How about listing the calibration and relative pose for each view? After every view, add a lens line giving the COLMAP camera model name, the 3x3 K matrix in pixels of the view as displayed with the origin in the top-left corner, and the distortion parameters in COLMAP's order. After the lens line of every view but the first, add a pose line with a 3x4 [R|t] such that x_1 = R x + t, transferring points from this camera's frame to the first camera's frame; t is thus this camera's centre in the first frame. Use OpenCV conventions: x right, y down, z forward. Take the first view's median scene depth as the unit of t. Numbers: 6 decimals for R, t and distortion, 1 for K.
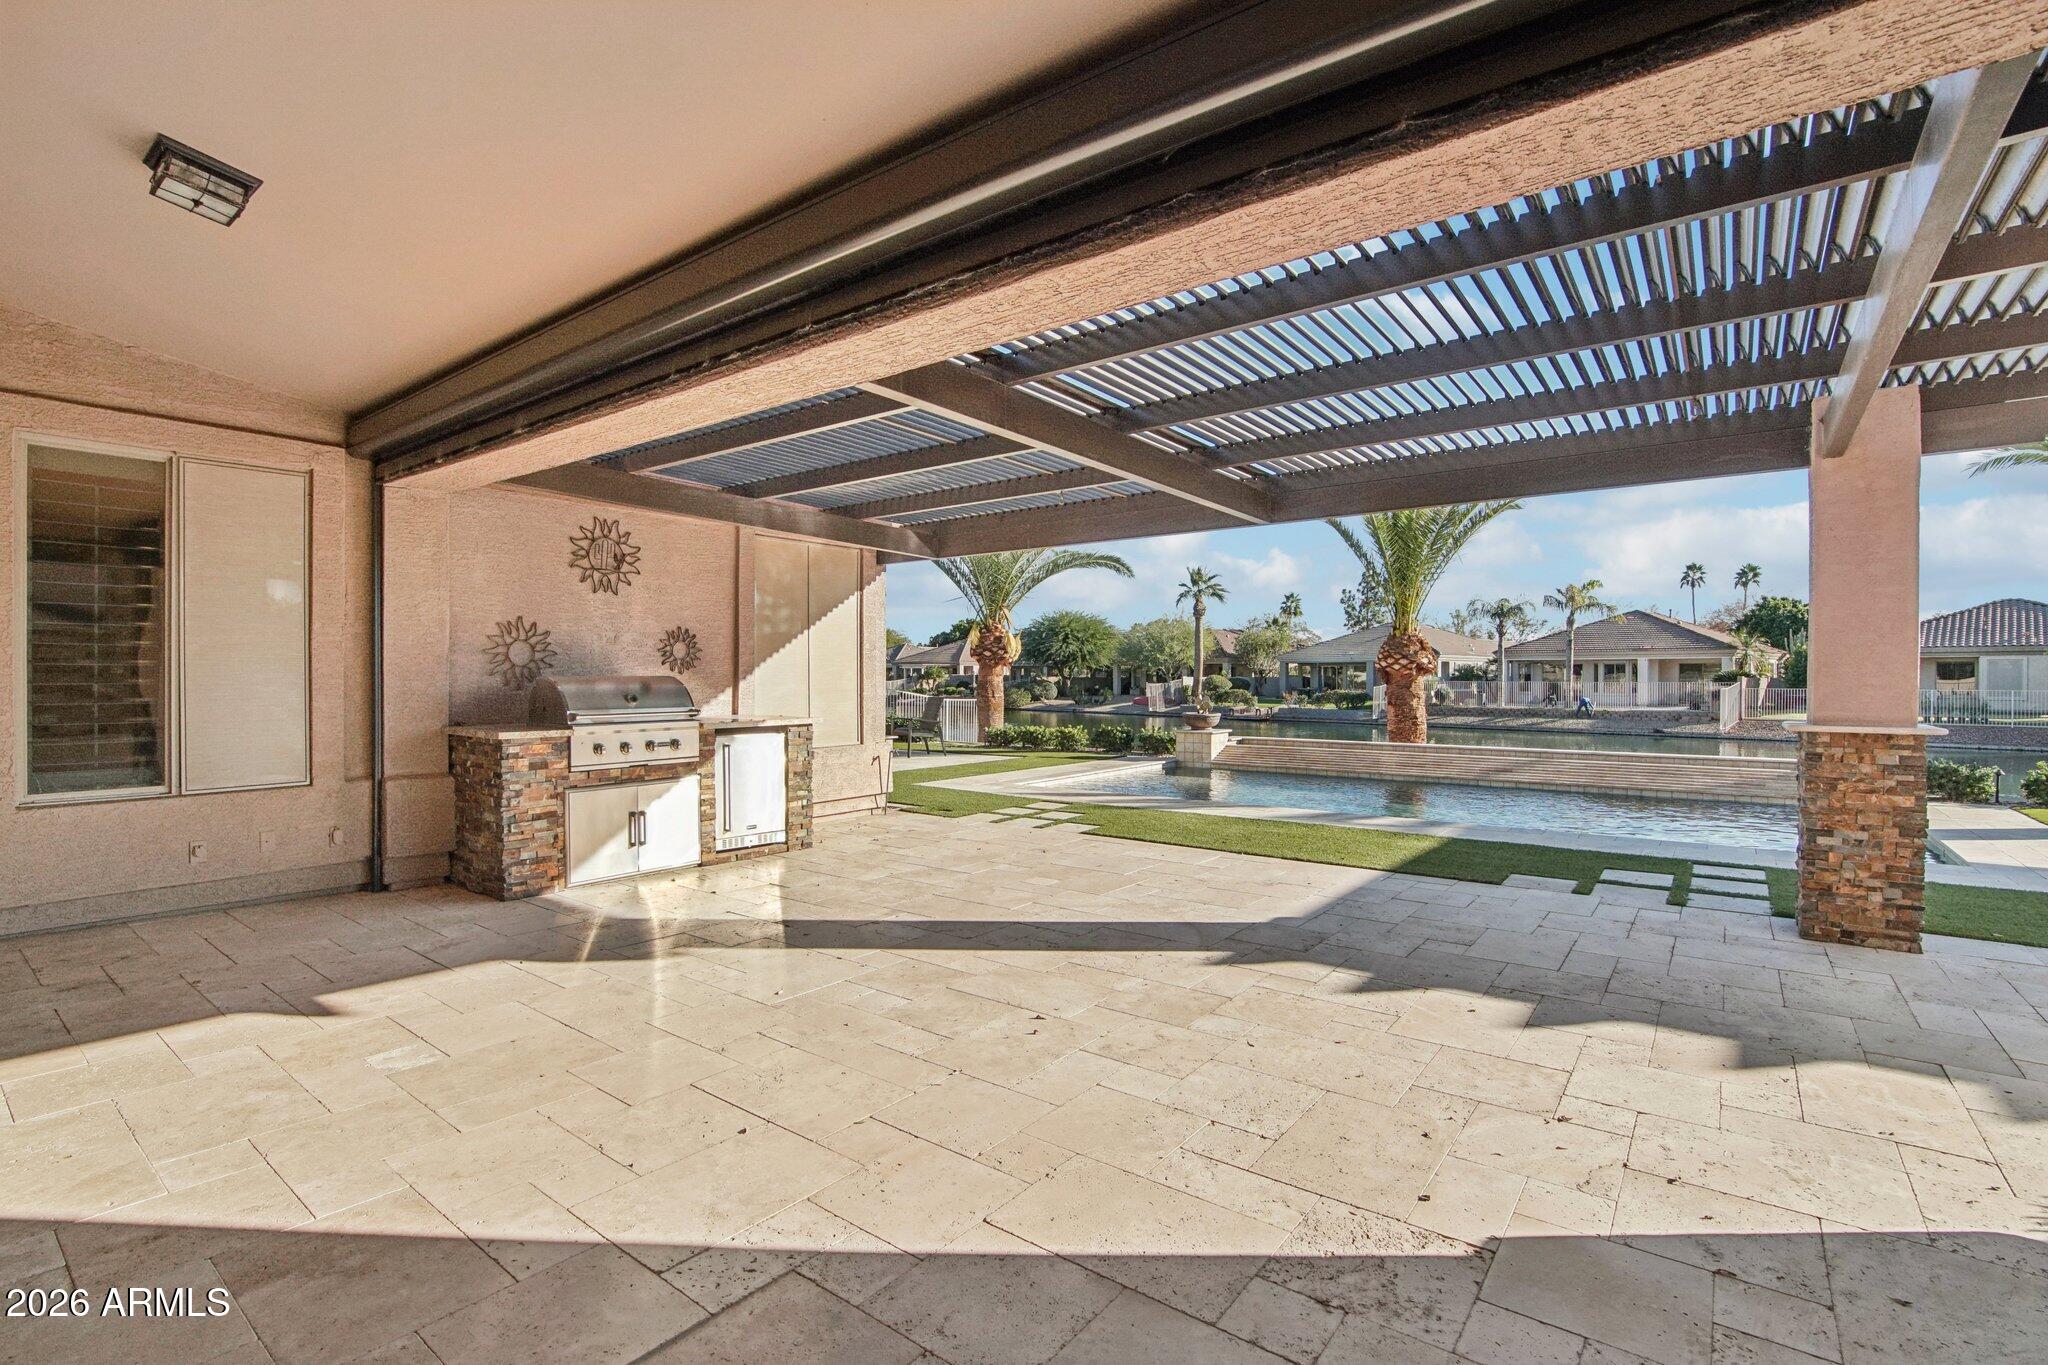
lens RADIAL K [[944.0, 0, 1014.1], [0, 944.0, 668.4], [0, 0, 1]] dist [-0.027851, -0.000022]
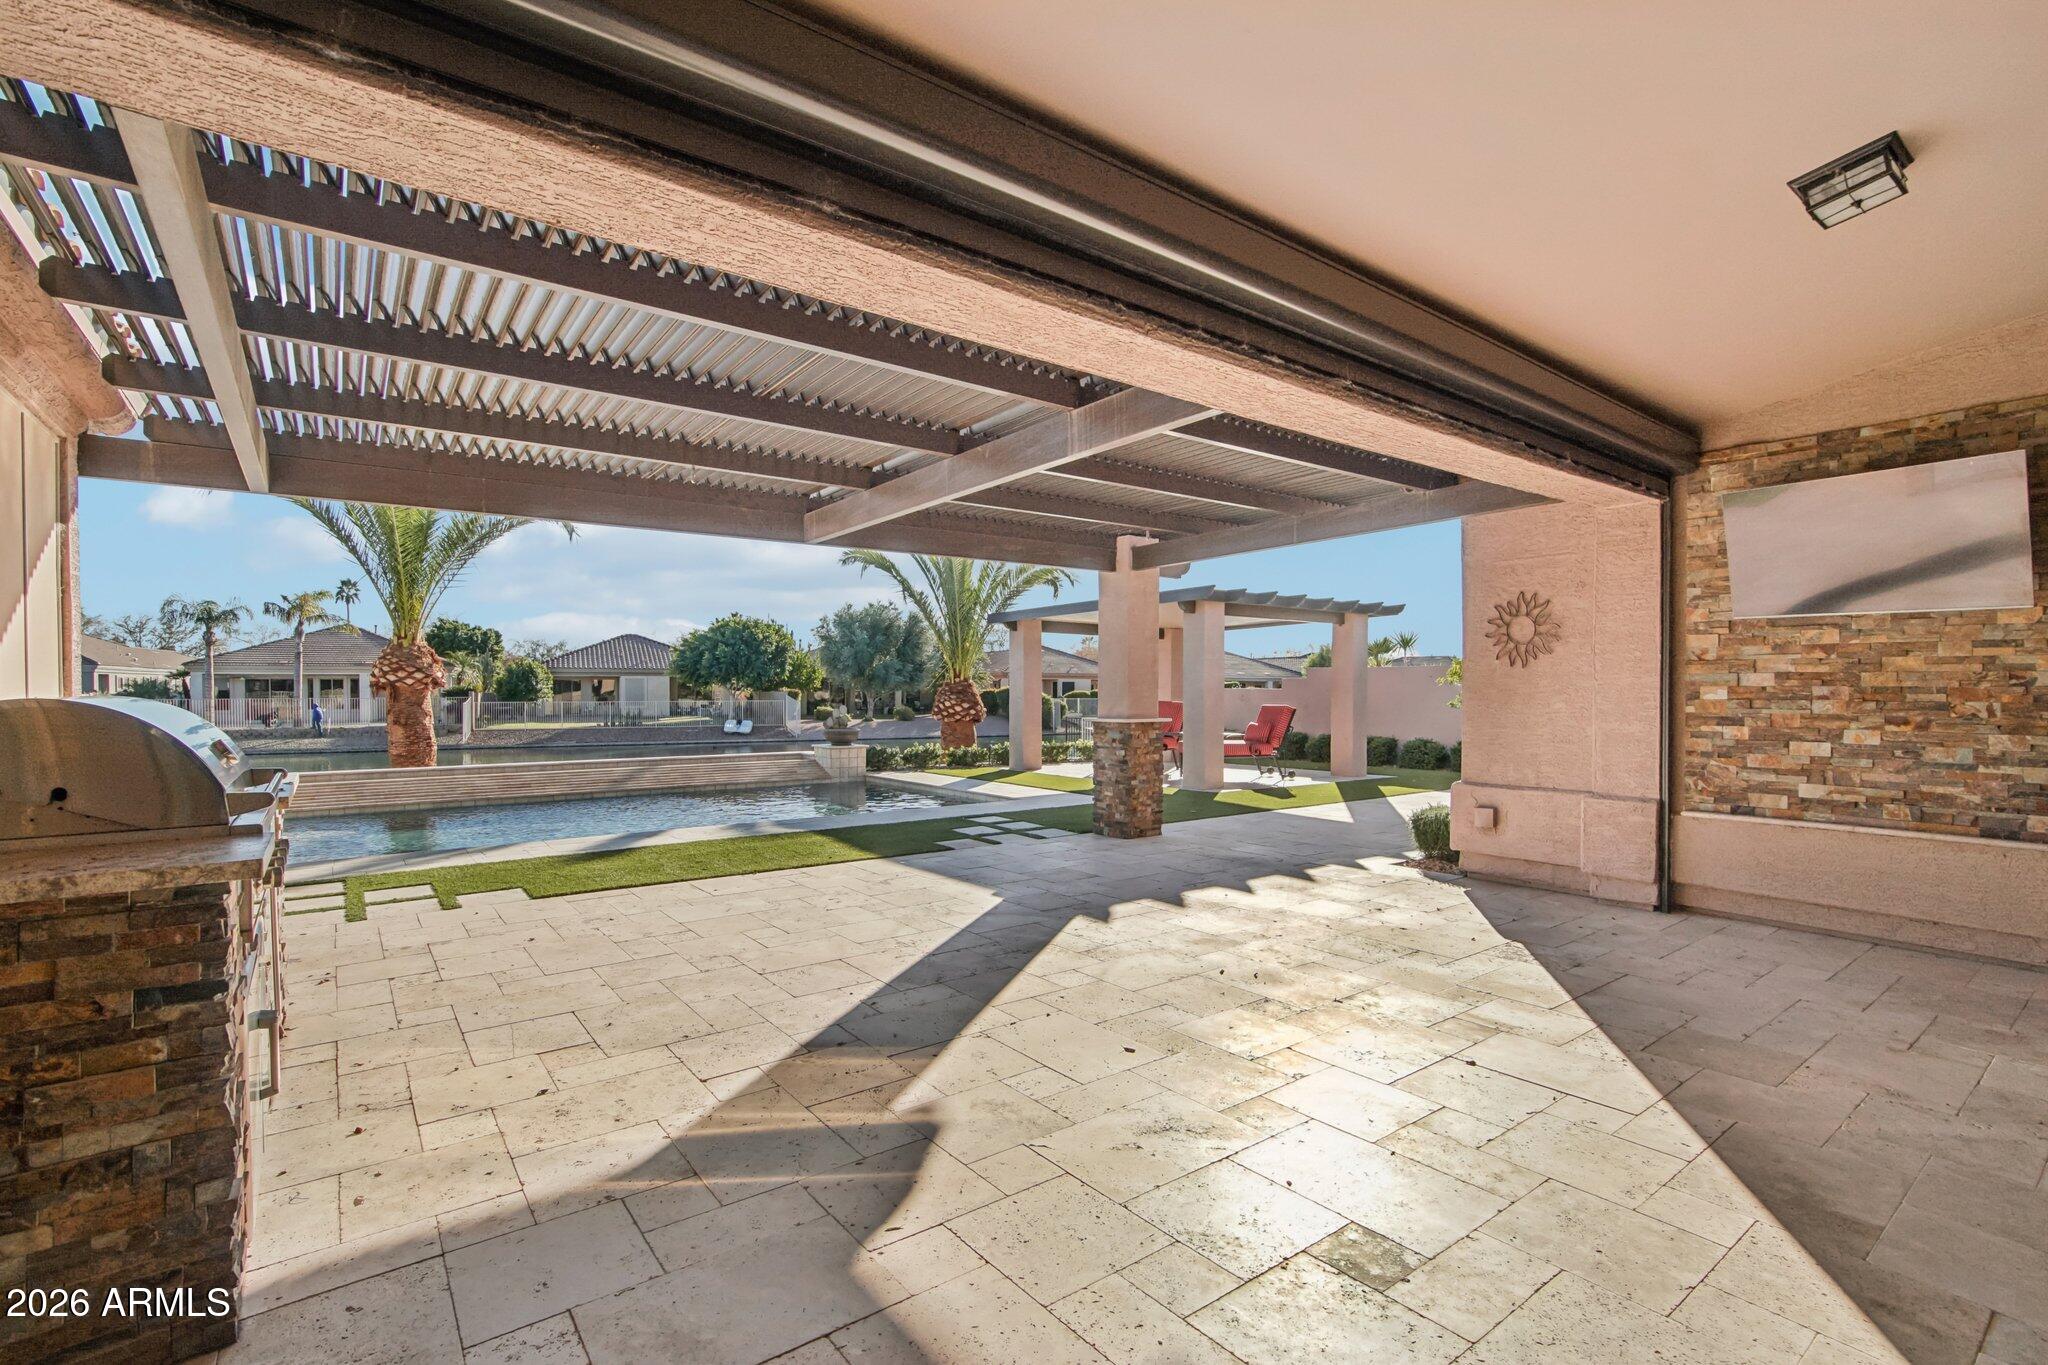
lens RADIAL K [[928.5, 0, 1022.3], [0, 928.5, 669.0], [0, 0, 1]] dist [-0.025914, 0.000051]
pose [[0.260913, 0.025155, 0.965034, -0.950928], [-0.008587, 0.999681, -0.023737, 0.009126], [-0.965324, -0.002093, 0.261046, 0.743051]]
